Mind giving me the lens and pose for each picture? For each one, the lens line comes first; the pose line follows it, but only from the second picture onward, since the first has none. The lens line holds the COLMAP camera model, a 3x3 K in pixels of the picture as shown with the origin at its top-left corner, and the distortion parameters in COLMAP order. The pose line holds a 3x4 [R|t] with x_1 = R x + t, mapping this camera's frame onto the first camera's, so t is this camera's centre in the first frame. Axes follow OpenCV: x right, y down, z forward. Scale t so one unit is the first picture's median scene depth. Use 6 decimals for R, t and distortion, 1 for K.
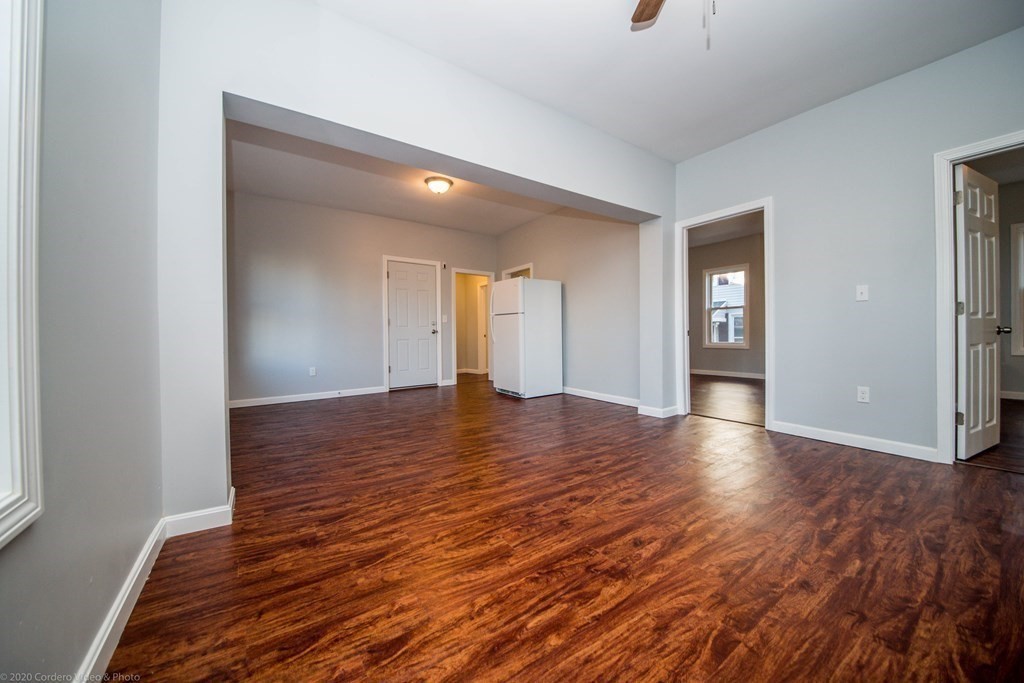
lens RADIAL K [[361.5, 0, 511.6], [0, 361.5, 337.7], [0, 0, 1]] dist [0.005435, -0.009220]
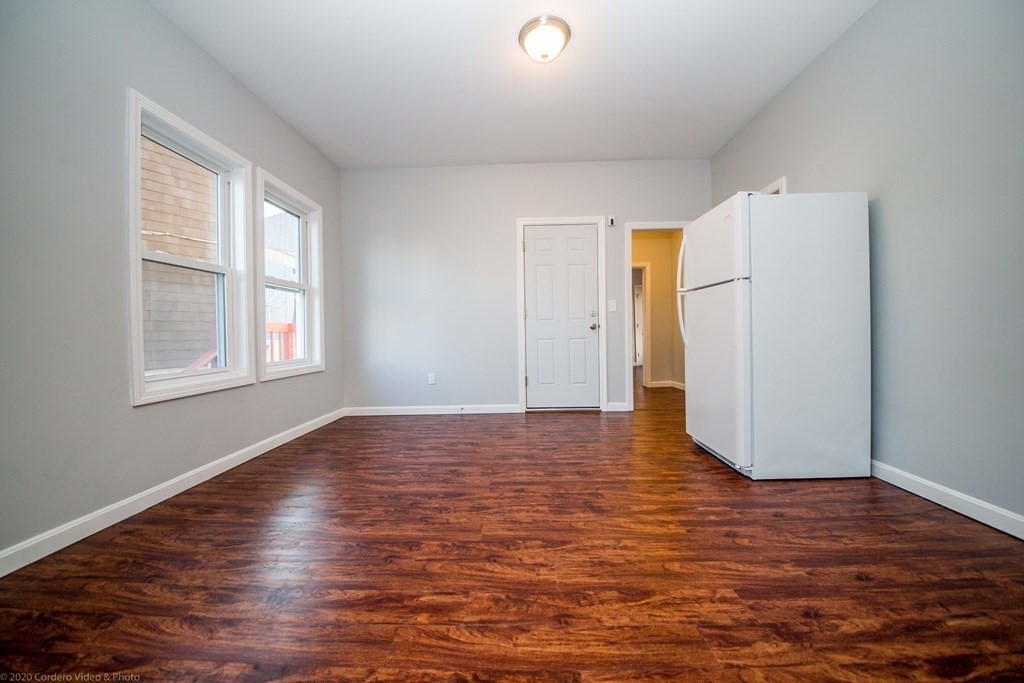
lens RADIAL K [[355.2, 0, 509.5], [0, 355.2, 347.5], [0, 0, 1]] dist [-0.000181, -0.010454]
pose [[0.797841, 0.021288, -0.602493, 0.132680], [0.002090, 0.999273, 0.038075, -0.011264], [0.602865, -0.031637, 0.797216, 1.110025]]
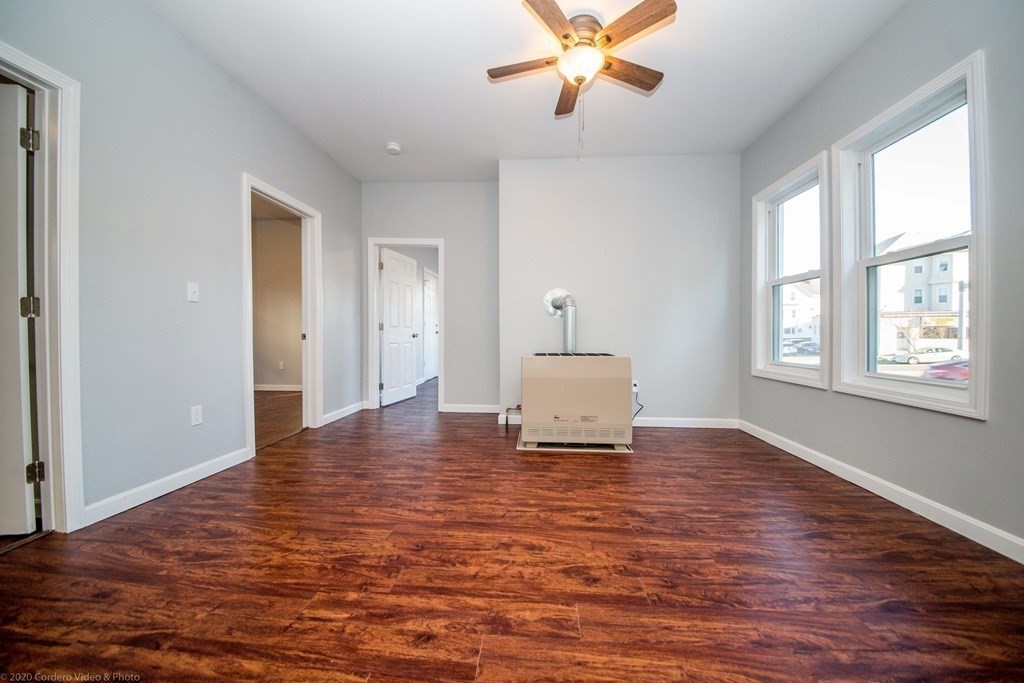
lens RADIAL K [[361.5, 0, 511.6], [0, 361.5, 337.7], [0, 0, 1]] dist [0.005435, -0.009220]
pose [[-0.772727, -0.006134, 0.634709, -0.136636], [0.012194, 0.999625, 0.024507, -0.038780], [-0.634621, 0.026677, -0.772363, 1.451449]]
